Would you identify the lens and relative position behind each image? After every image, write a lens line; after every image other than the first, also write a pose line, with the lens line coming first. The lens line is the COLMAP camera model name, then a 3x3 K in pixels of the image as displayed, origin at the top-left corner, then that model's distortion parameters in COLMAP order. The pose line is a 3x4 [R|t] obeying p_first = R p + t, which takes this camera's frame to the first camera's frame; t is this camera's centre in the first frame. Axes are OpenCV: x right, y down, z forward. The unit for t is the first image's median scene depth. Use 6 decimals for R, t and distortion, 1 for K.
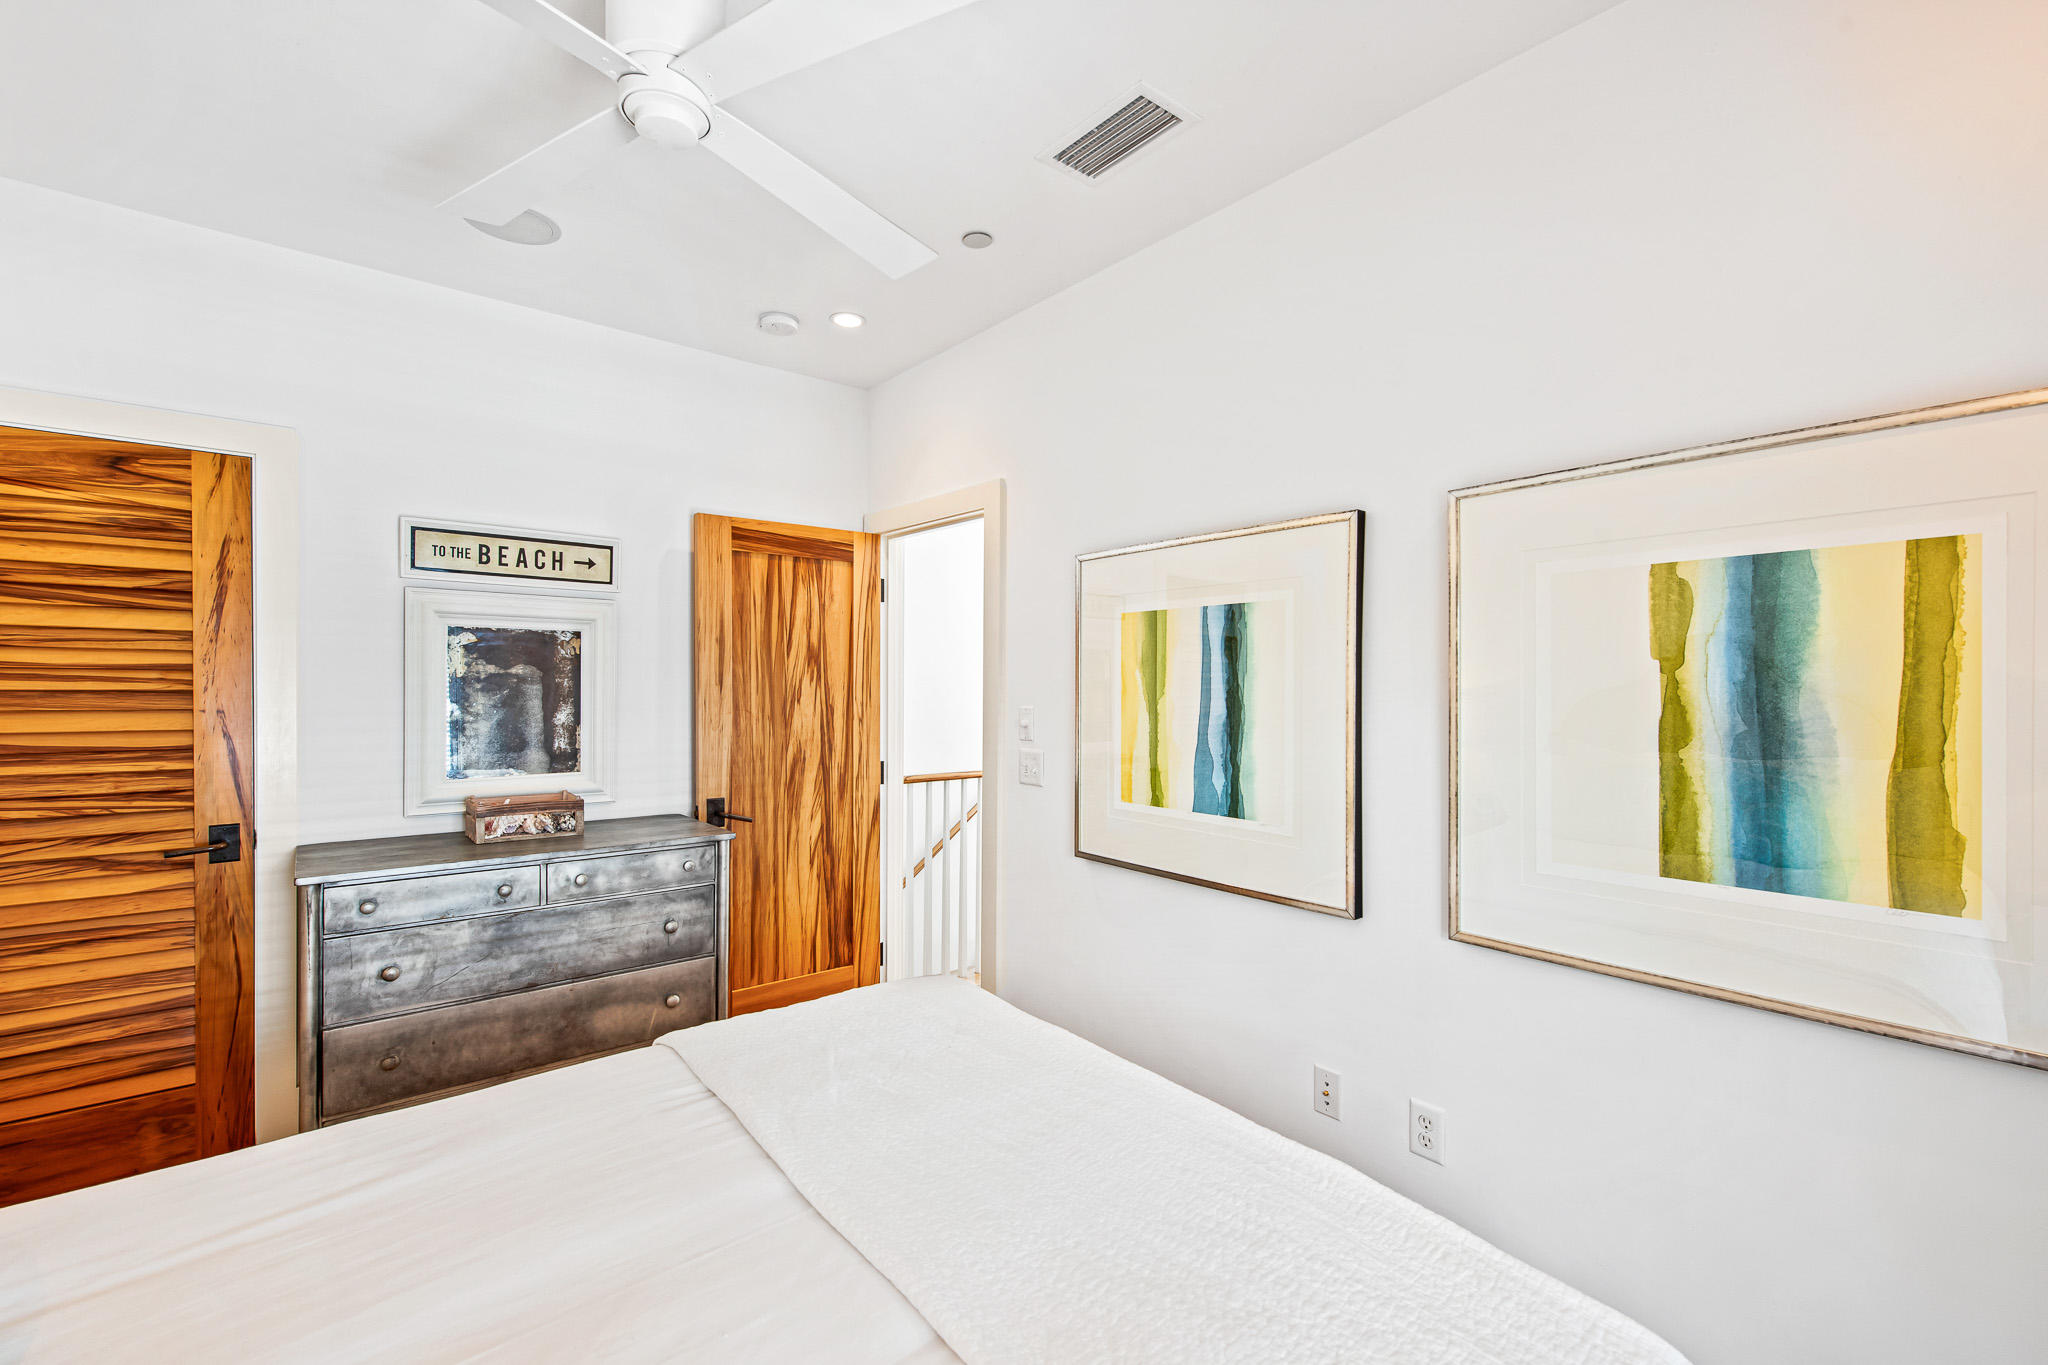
lens RADIAL K [[897.8, 0, 1024.0], [0, 897.8, 682.5], [0, 0, 1]] dist [-0.000334, -0.000044]
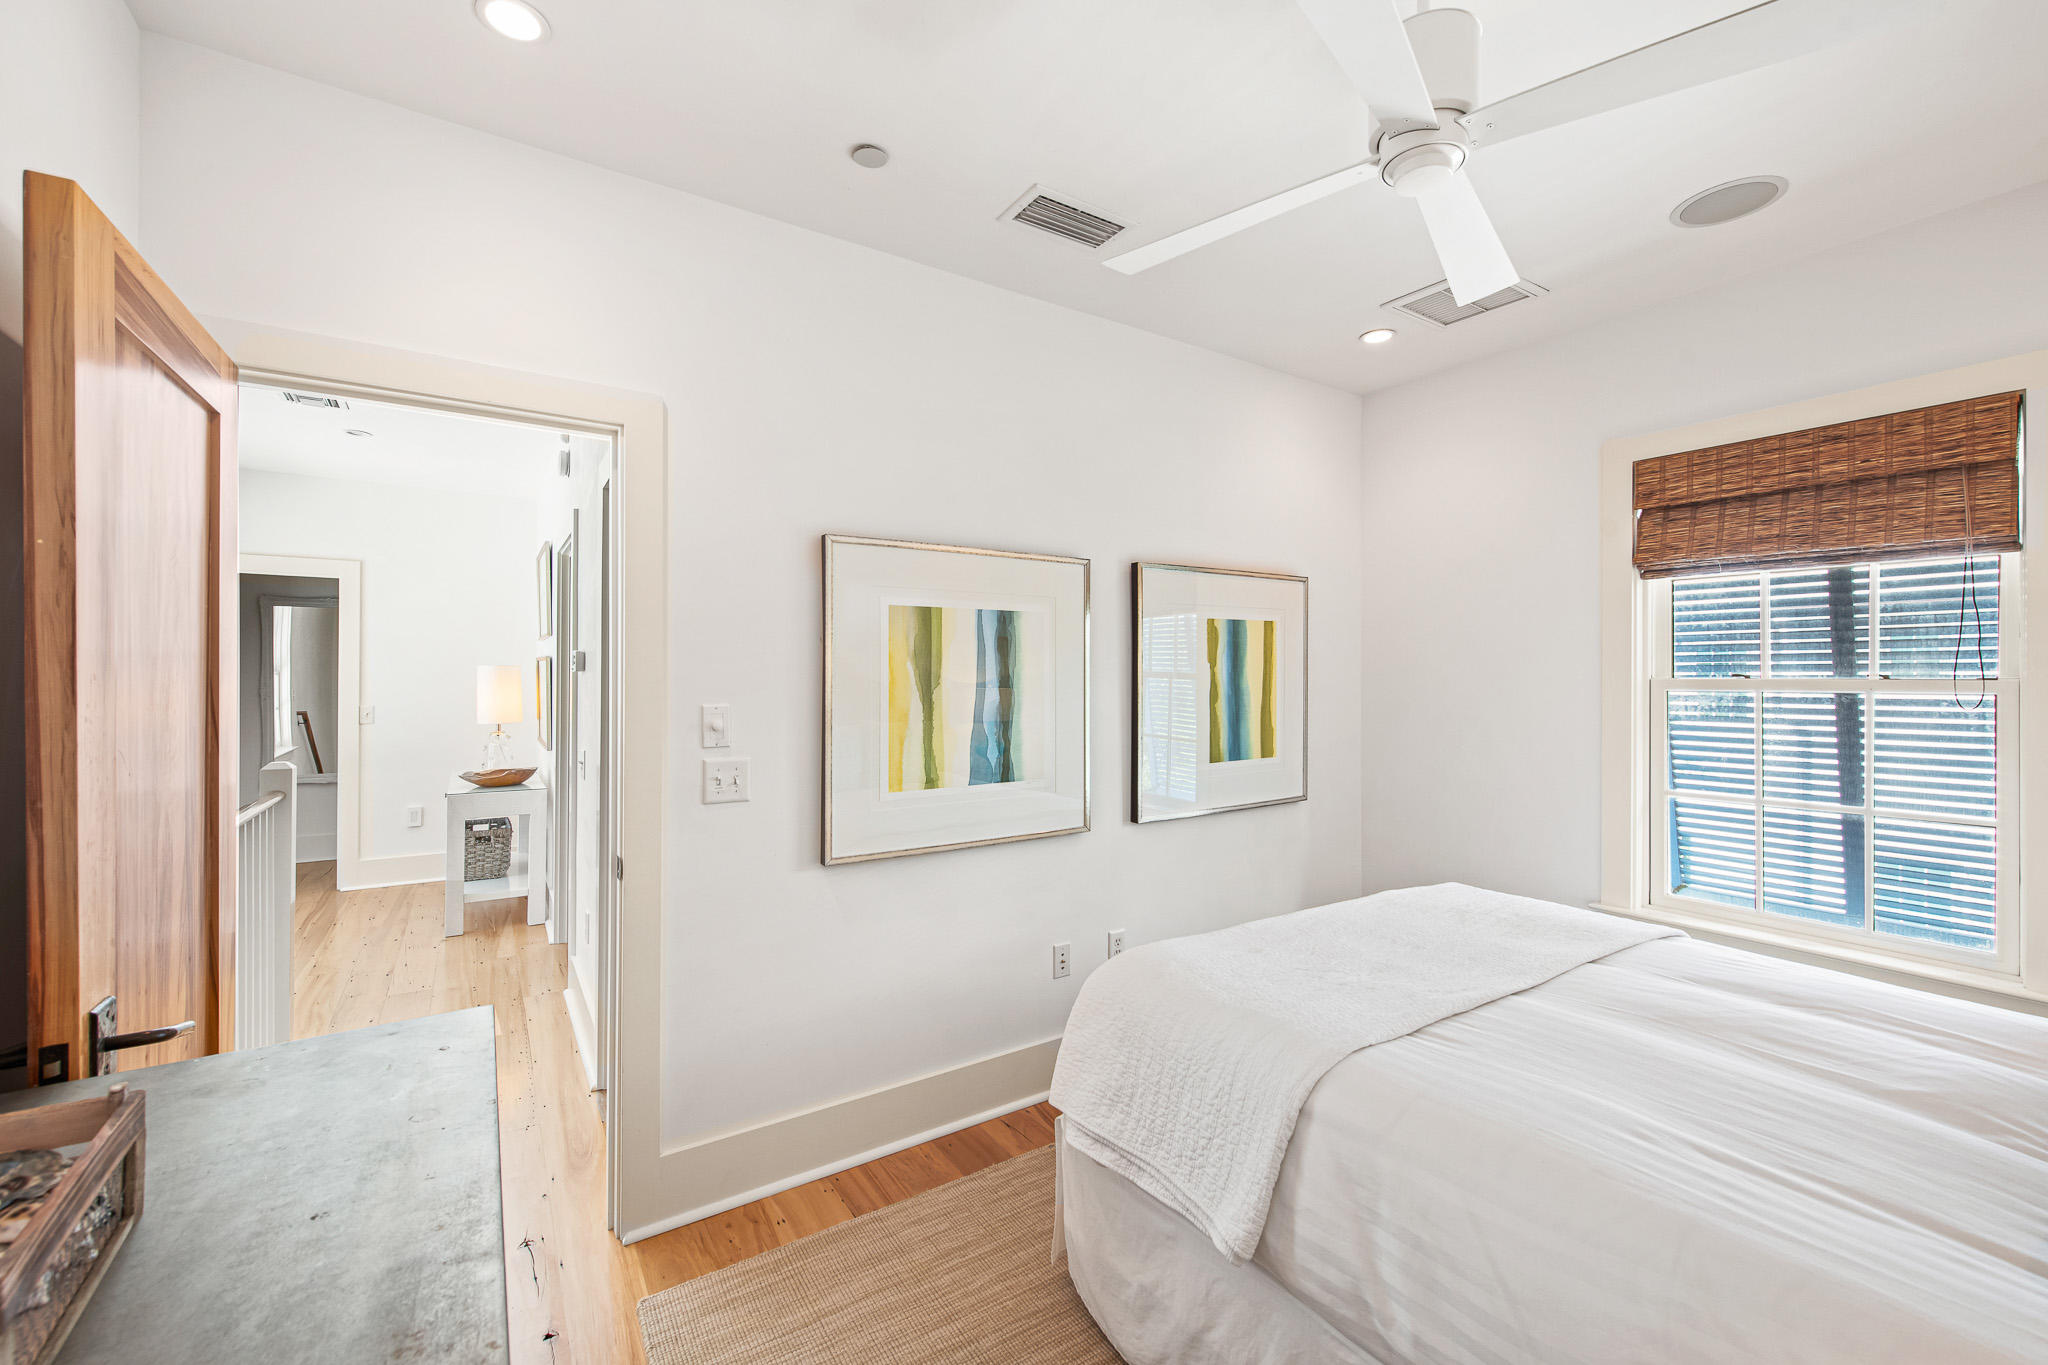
lens RADIAL K [[825.3, 0, 1013.7], [0, 825.3, 664.4], [0, 0, 1]] dist [-0.001350, -0.002683]
pose [[0.109926, 0.004653, 0.993929, -0.905931], [-0.005420, 0.999977, -0.004082, -0.008285], [-0.993925, -0.004938, 0.109949, 0.863243]]
